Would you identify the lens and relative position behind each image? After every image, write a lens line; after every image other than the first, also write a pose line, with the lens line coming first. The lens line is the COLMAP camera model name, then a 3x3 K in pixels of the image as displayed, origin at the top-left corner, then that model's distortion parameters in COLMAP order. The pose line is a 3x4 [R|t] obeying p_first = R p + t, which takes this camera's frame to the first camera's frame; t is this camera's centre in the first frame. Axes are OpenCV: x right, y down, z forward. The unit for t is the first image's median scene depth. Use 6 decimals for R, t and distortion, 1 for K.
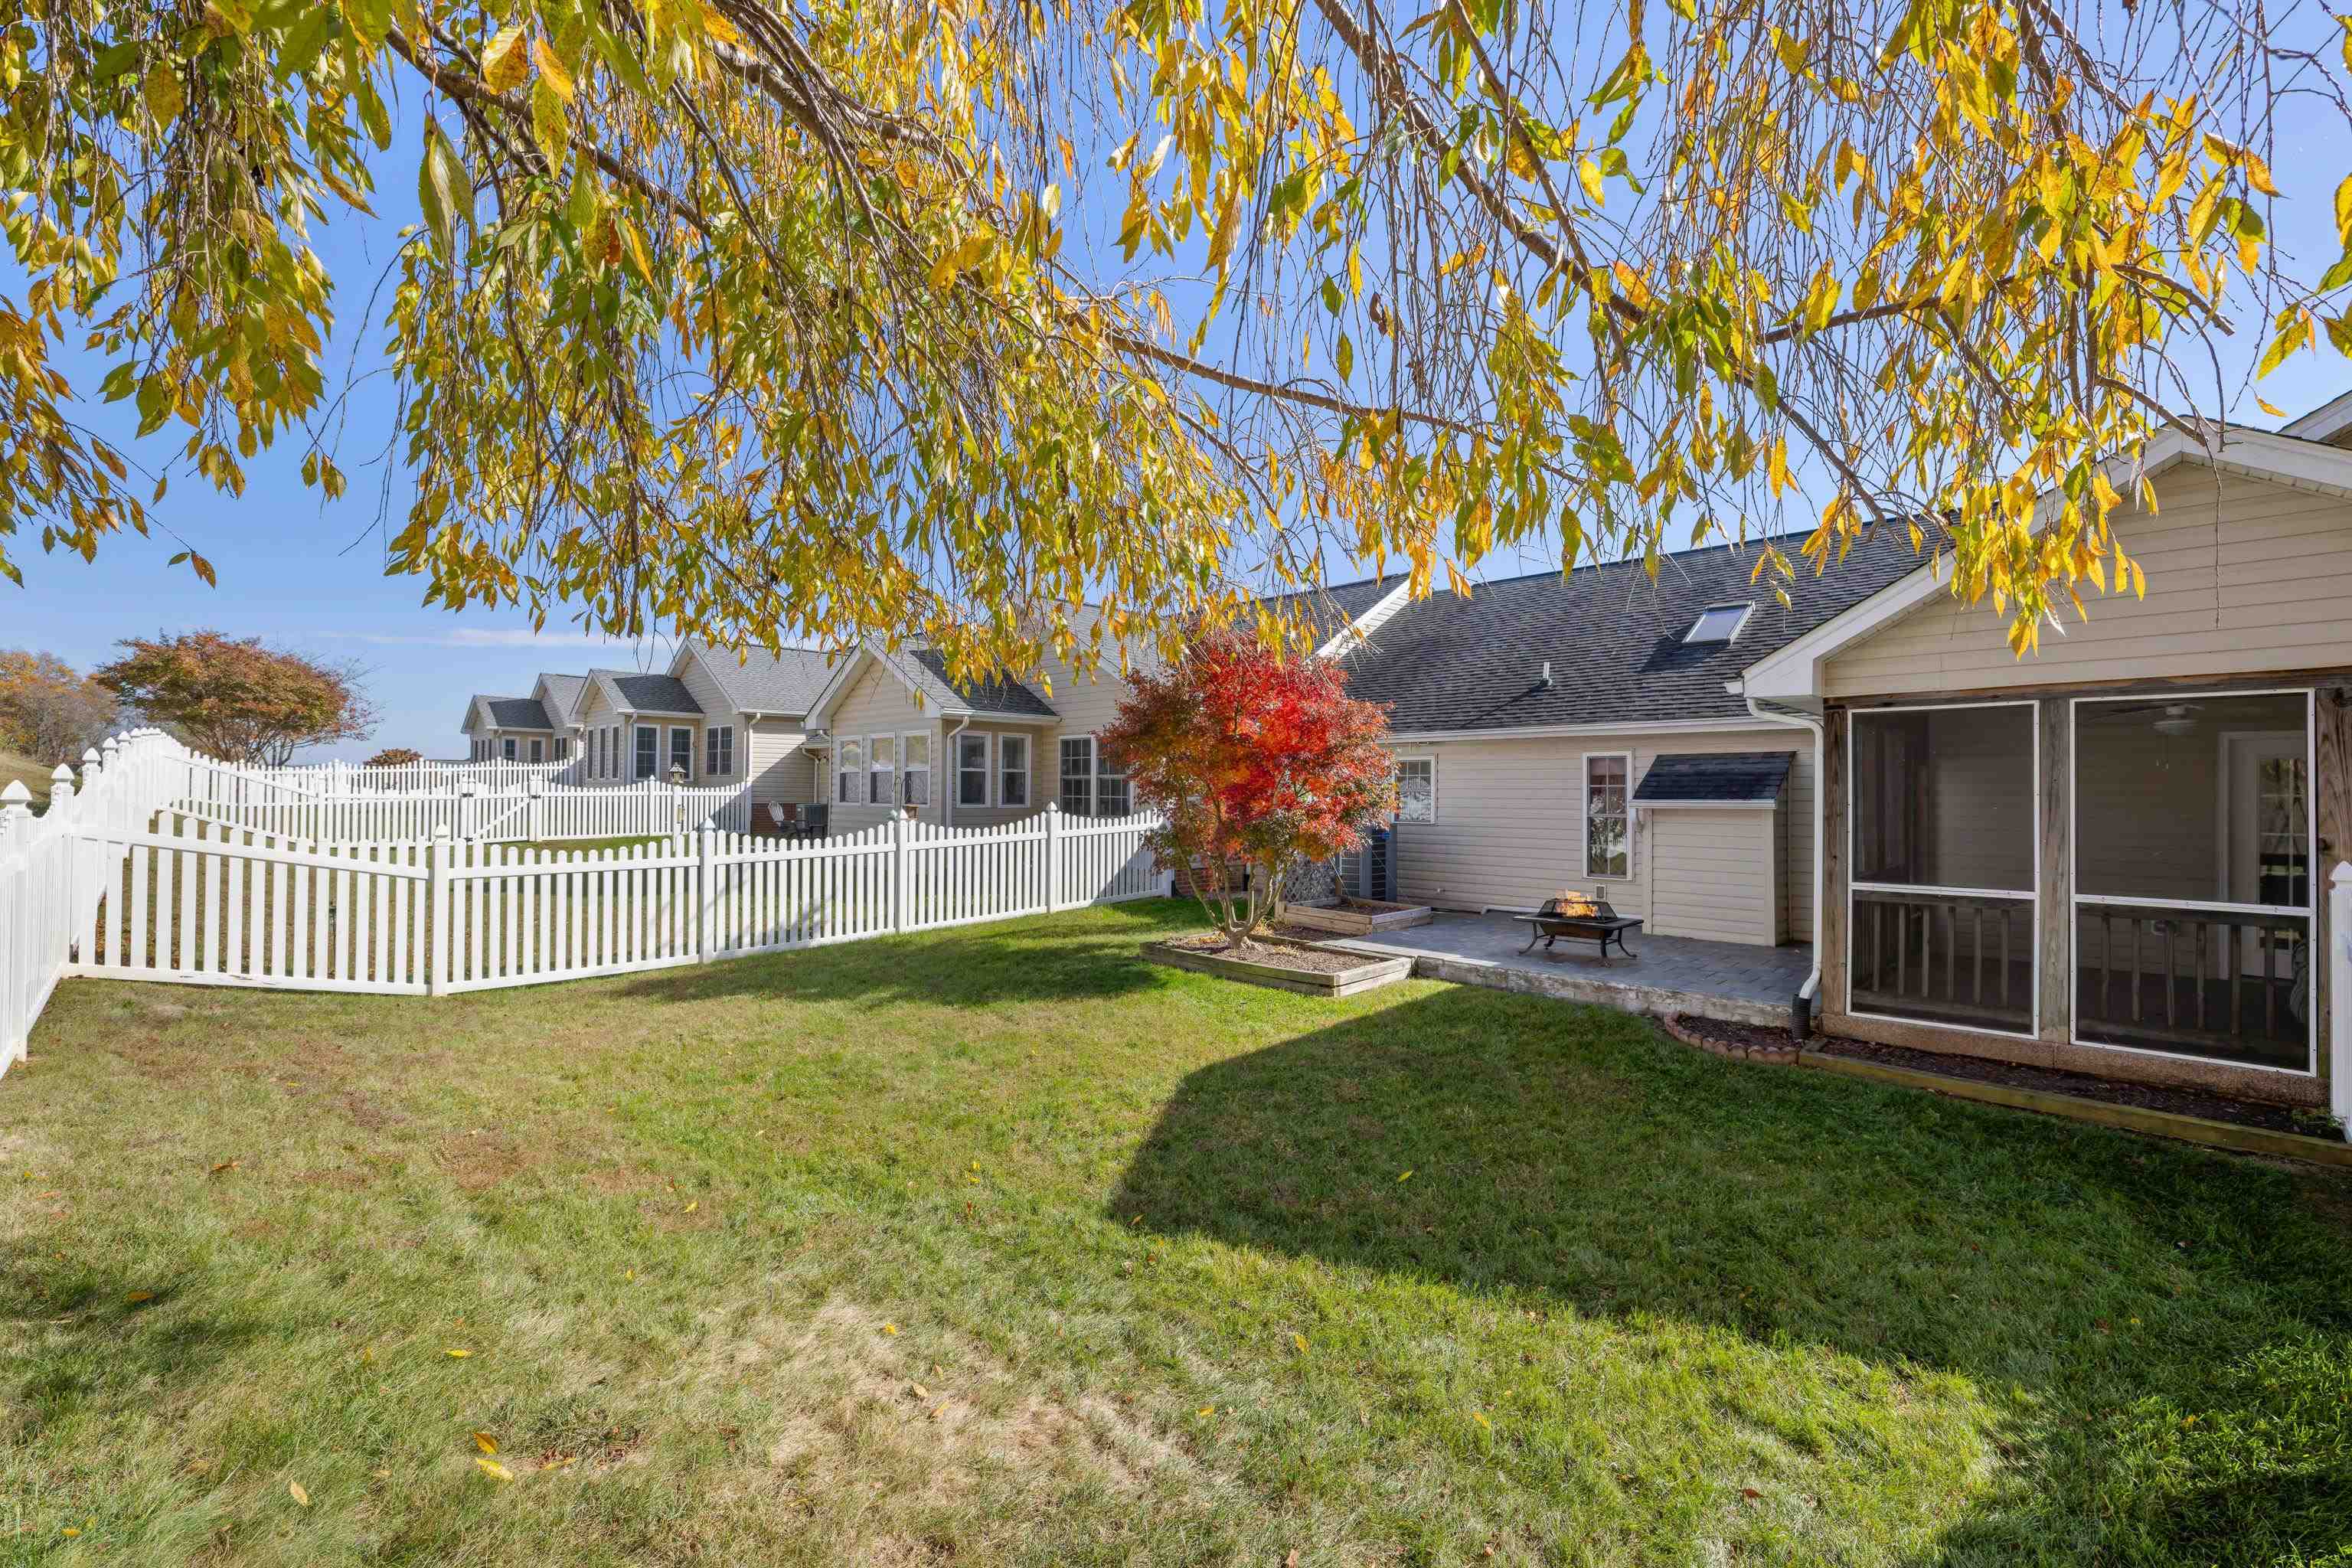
lens RADIAL K [[1014.8, 0, 1201.5], [0, 1014.8, 775.1], [0, 0, 1]] dist [-0.000164, 0.000305]
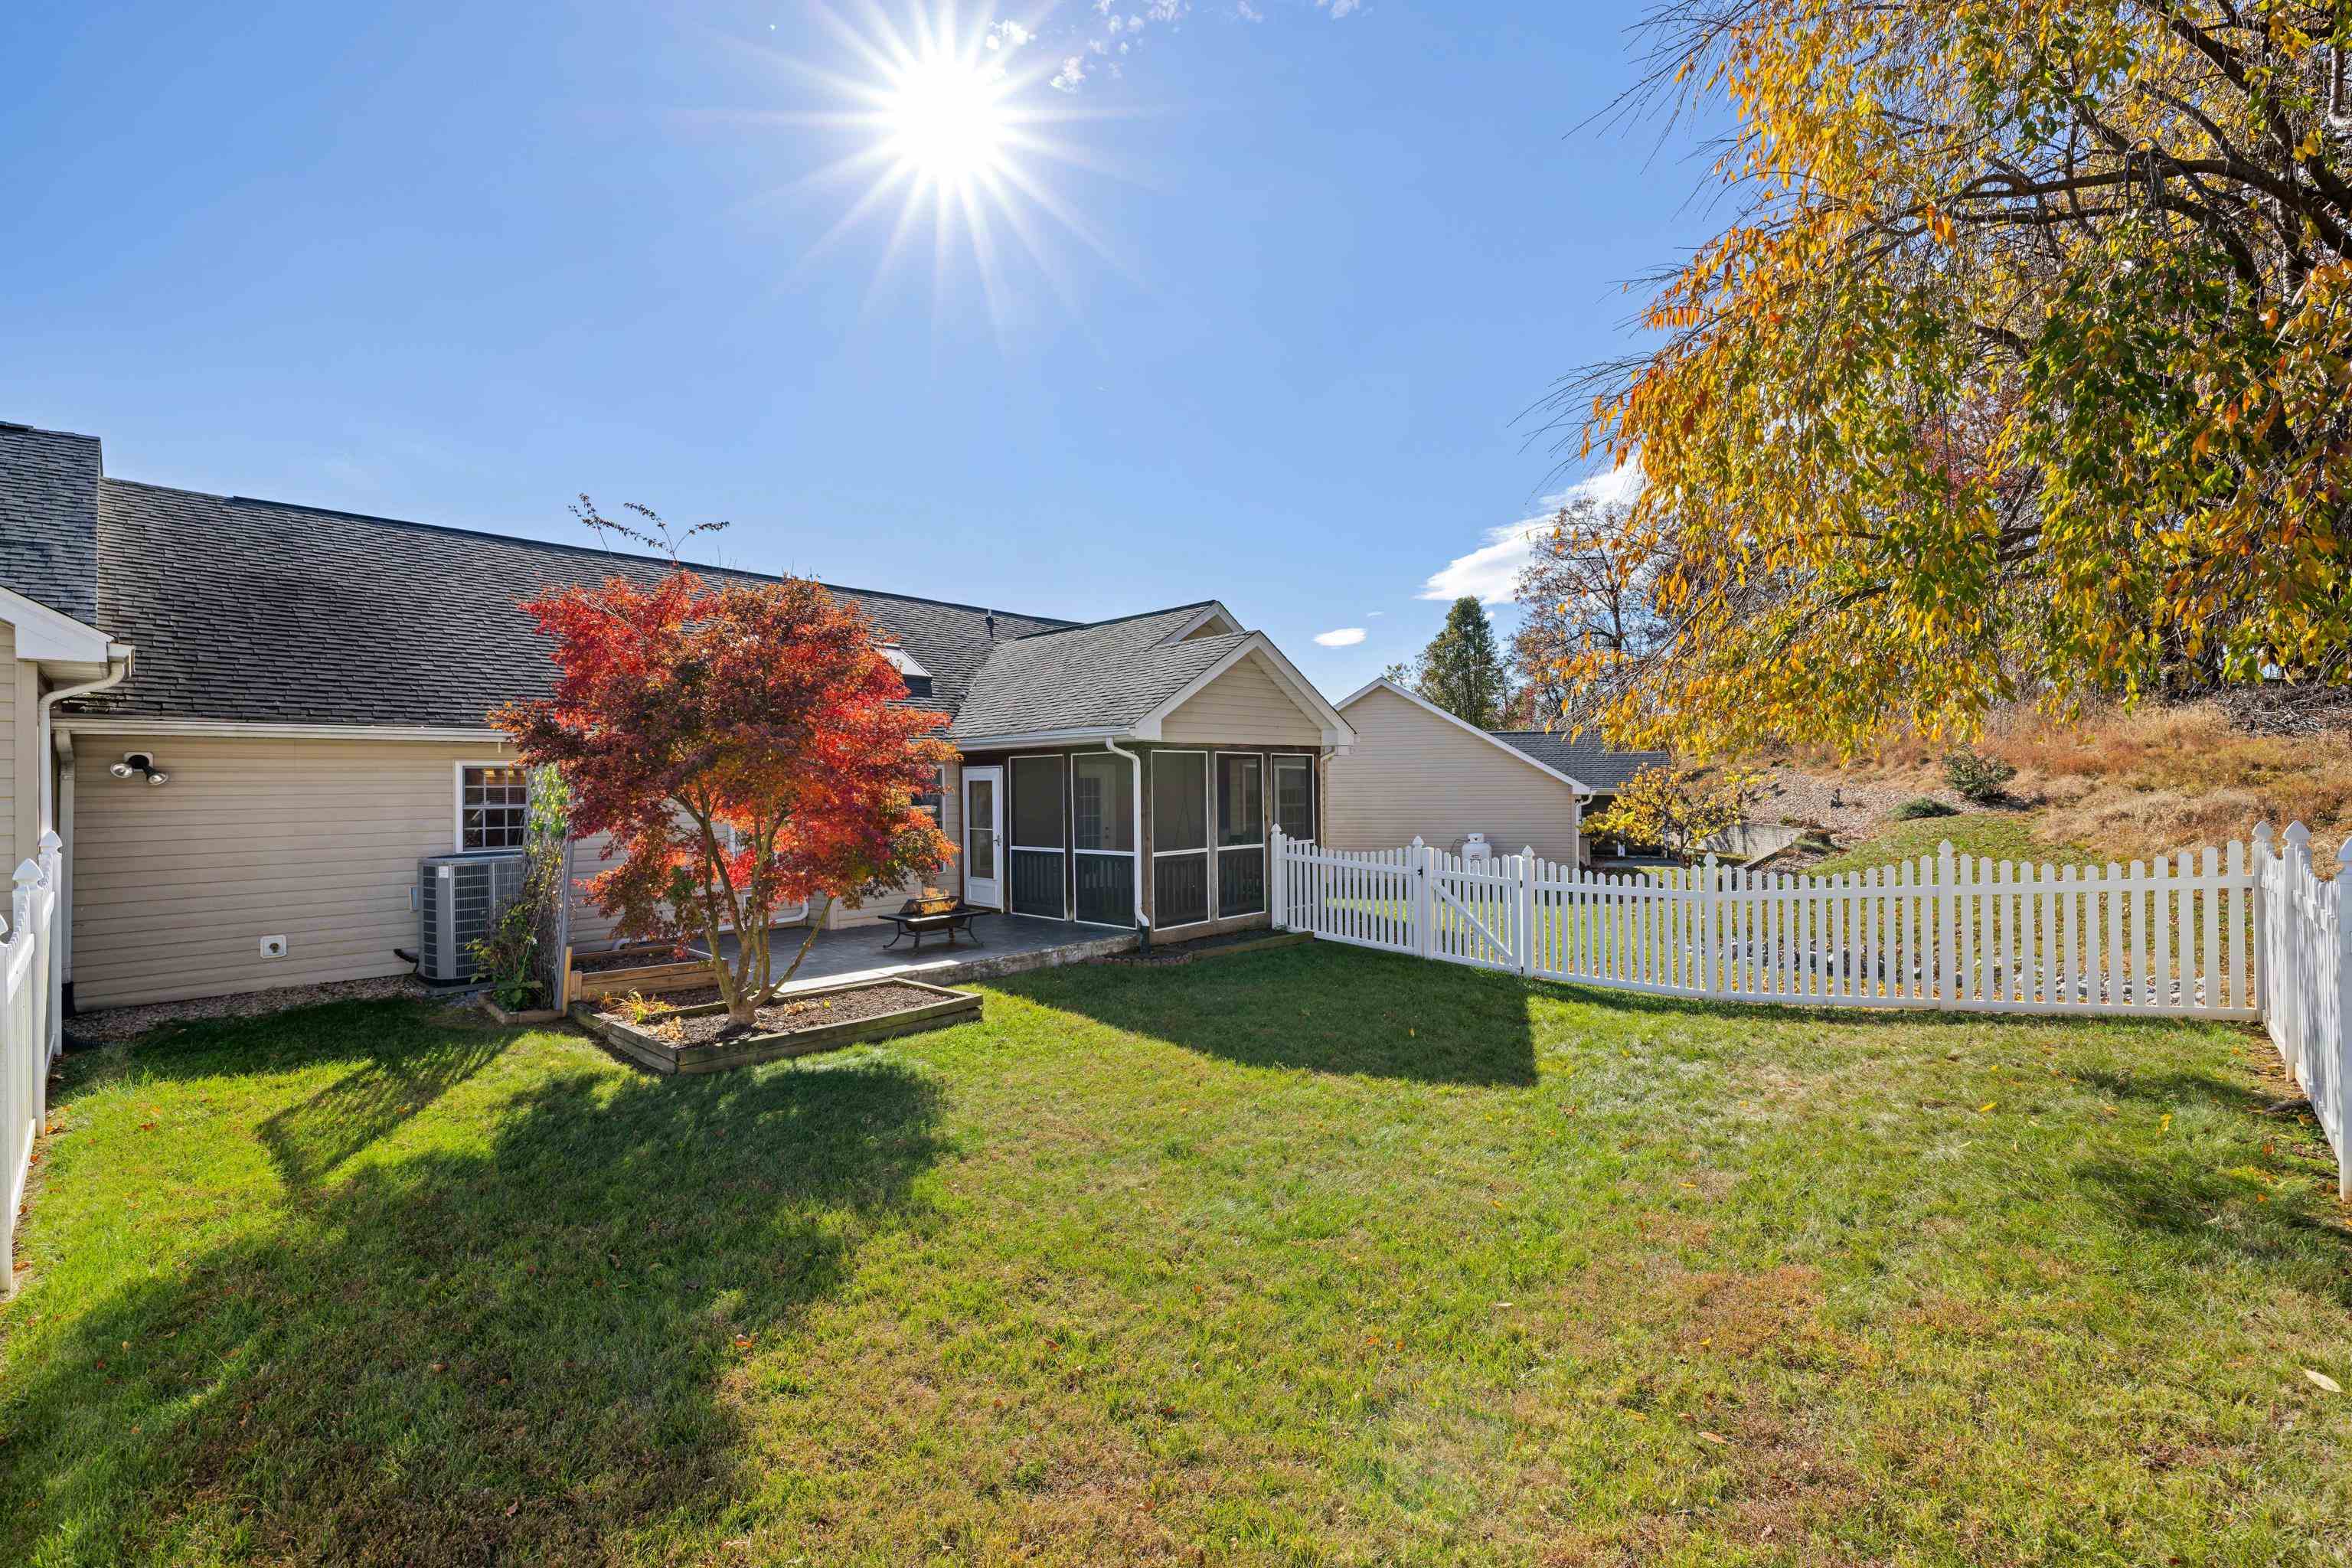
lens RADIAL K [[1014.8, 0, 1166.0], [0, 1014.8, 781.3], [0, 0, 1]] dist [-0.000164, 0.000305]
pose [[-0.034458, -0.000384, 0.999406, -0.913362], [-0.006765, 0.999977, 0.000151, -0.011224], [-0.999383, -0.006756, -0.034460, 0.916719]]
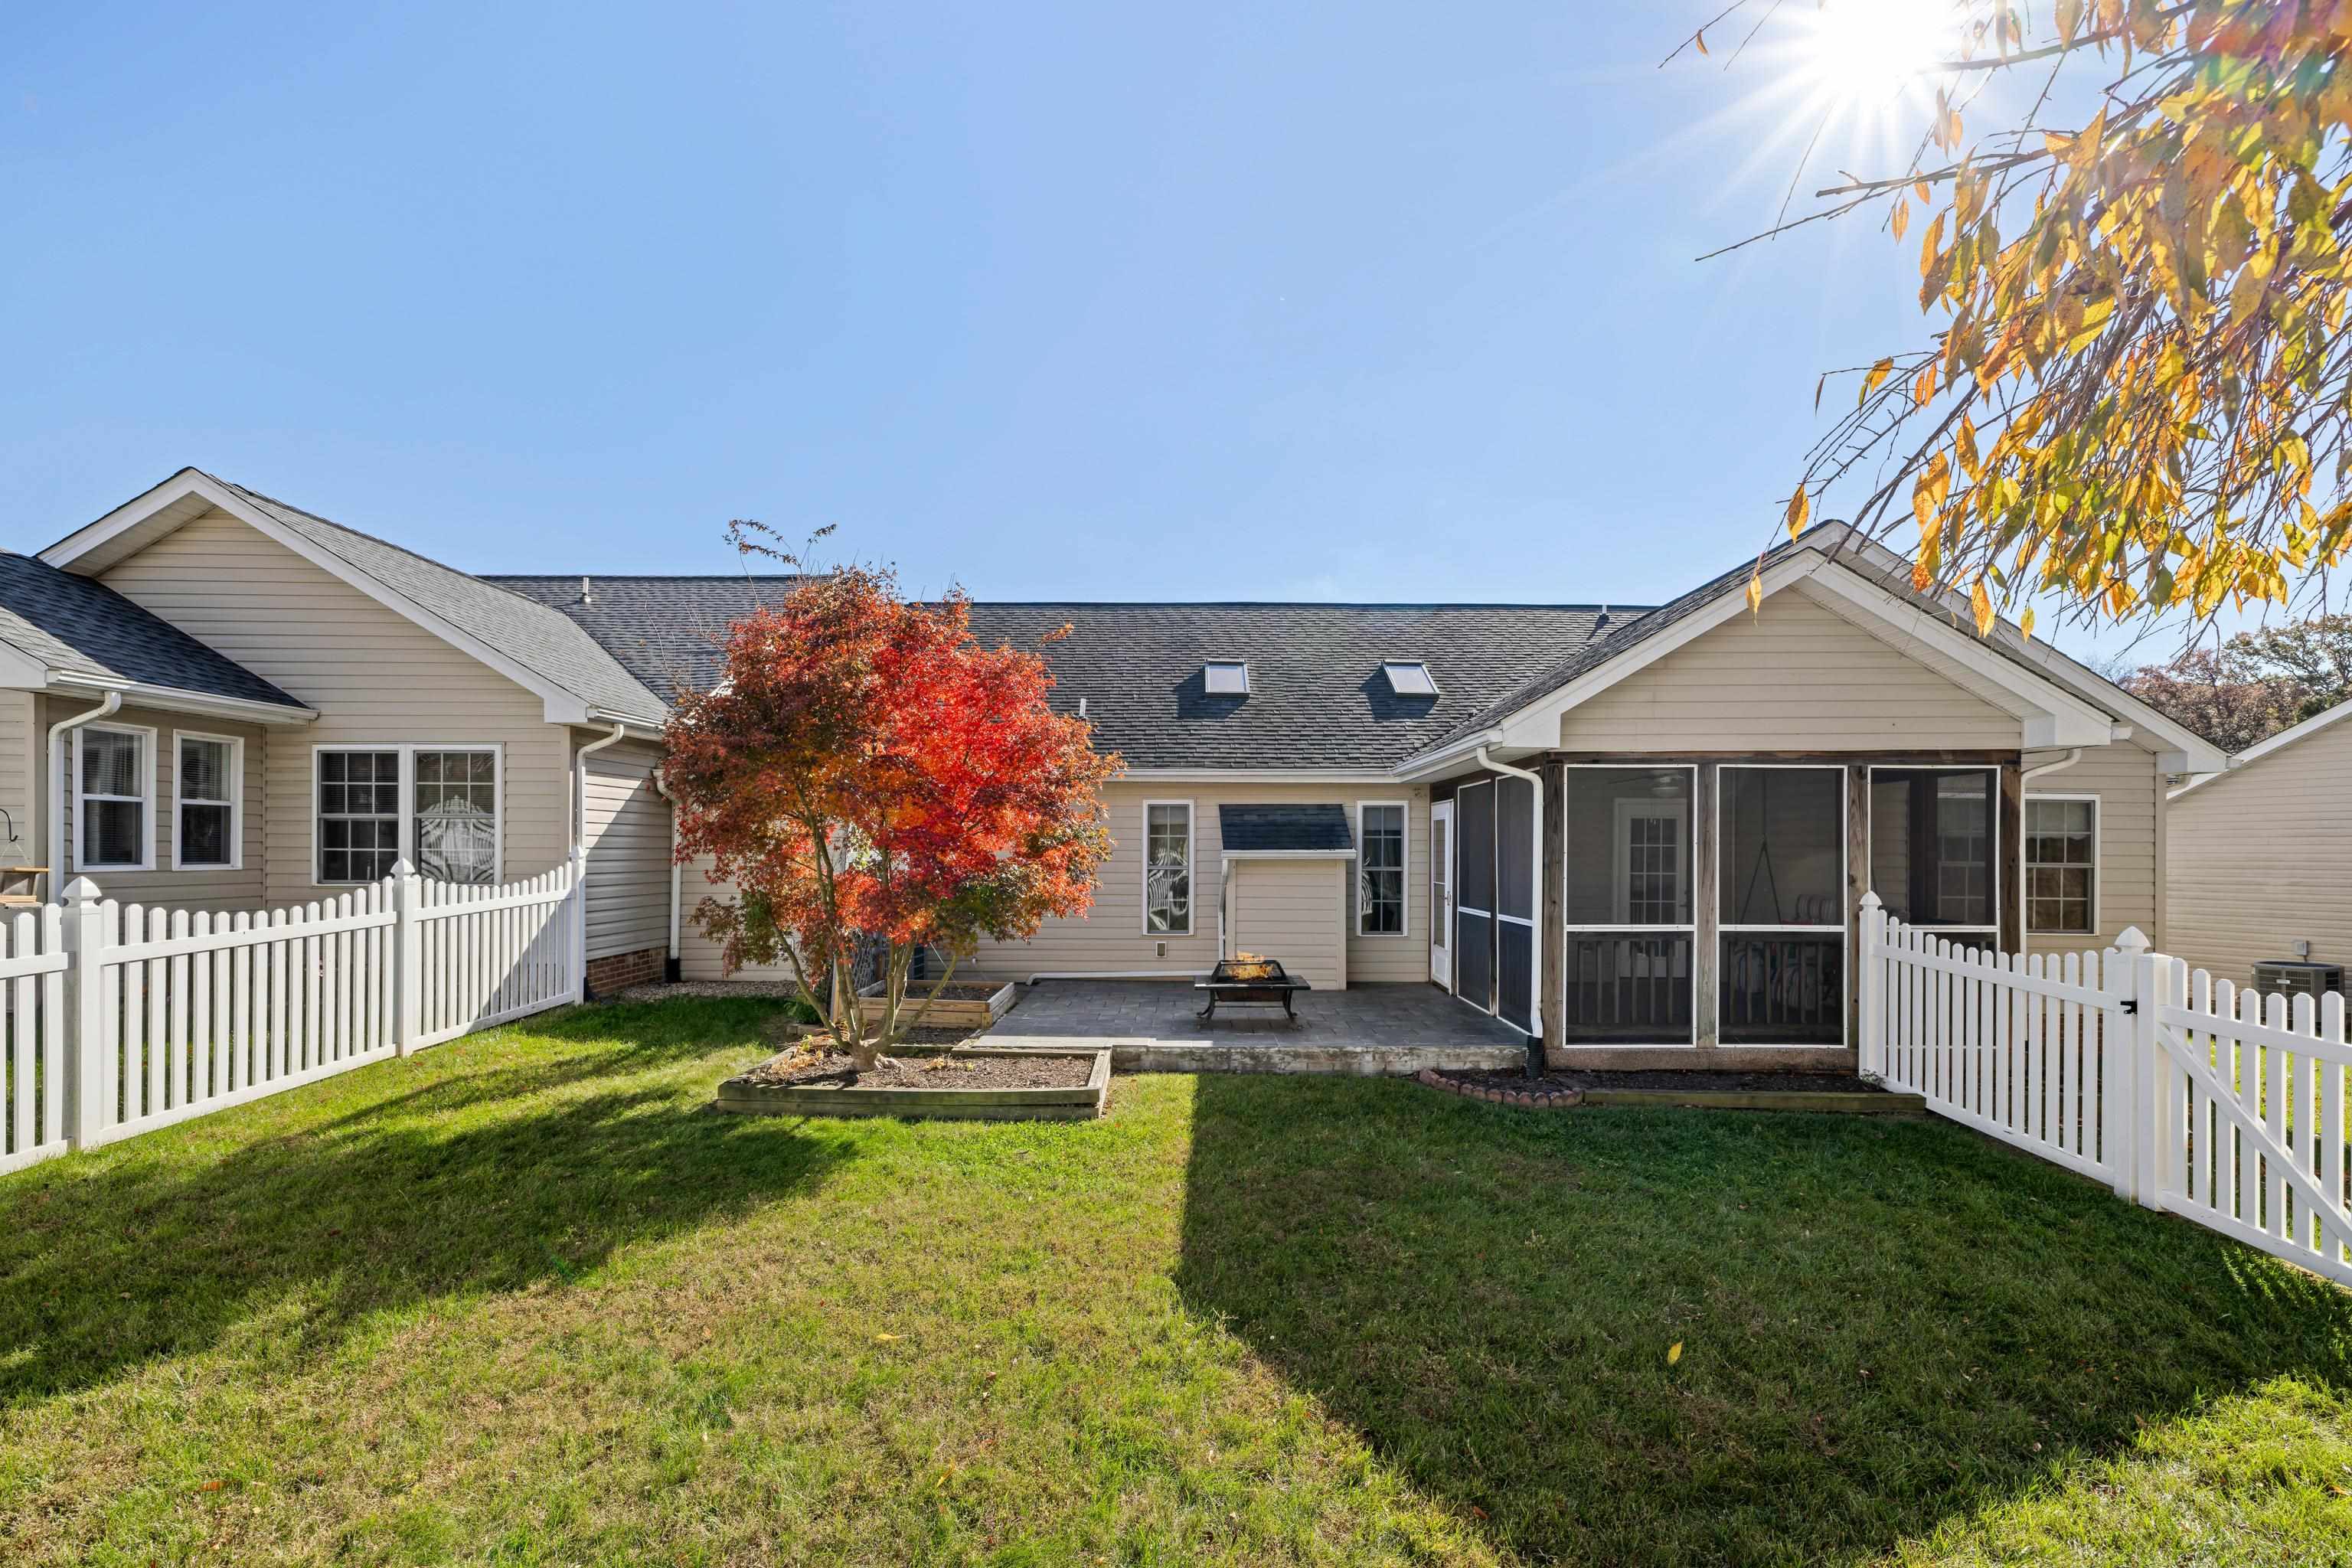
lens RADIAL K [[1014.8, 0, 1139.6], [0, 1014.8, 844.5], [0, 0, 1]] dist [-0.000164, 0.000305]
pose [[0.714749, 0.000948, 0.699381, -0.384361], [-0.011545, 0.999879, 0.010443, 0.012582], [-0.699286, -0.015539, 0.714673, 0.481556]]
